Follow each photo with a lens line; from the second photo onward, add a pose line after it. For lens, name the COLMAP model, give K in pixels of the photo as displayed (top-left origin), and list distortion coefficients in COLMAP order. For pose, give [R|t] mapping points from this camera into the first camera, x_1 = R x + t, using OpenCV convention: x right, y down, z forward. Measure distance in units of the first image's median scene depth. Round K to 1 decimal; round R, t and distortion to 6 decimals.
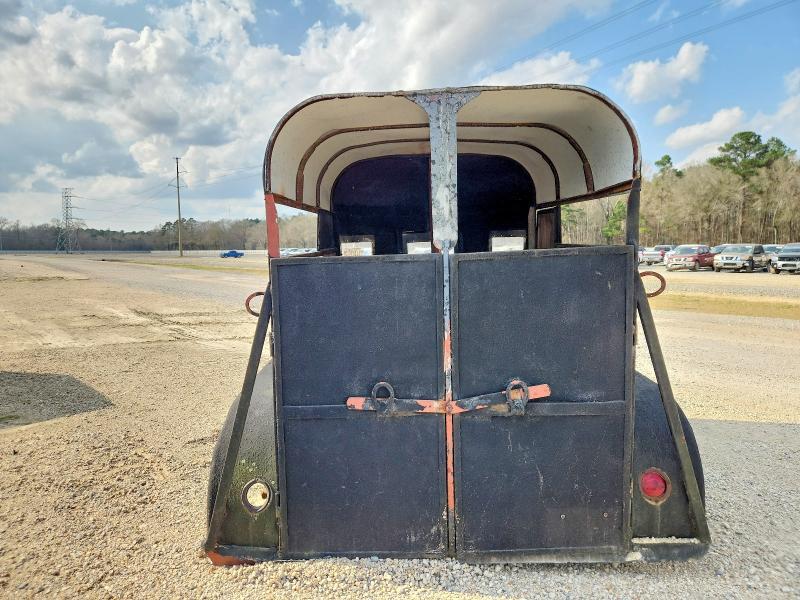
lens RADIAL K [[635.3, 0, 389.4], [0, 635.3, 287.9], [0, 0, 1]] dist [0.021497, 0.000204]
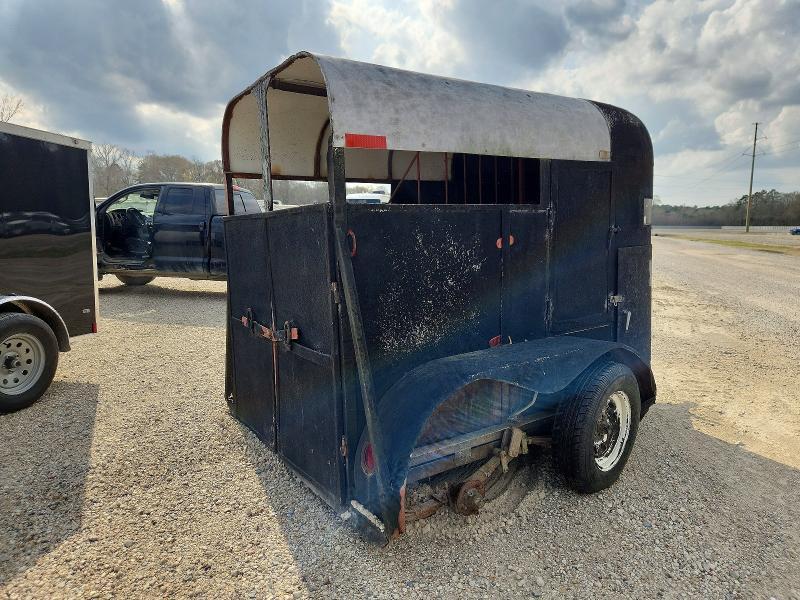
lens RADIAL K [[635.3, 0, 389.4], [0, 635.3, 287.9], [0, 0, 1]] dist [0.021497, 0.000204]
pose [[0.480293, 0.092755, -0.872190, 0.233106], [-0.064231, 0.995442, 0.070492, -0.002040], [0.874753, 0.022164, 0.484062, 0.105365]]
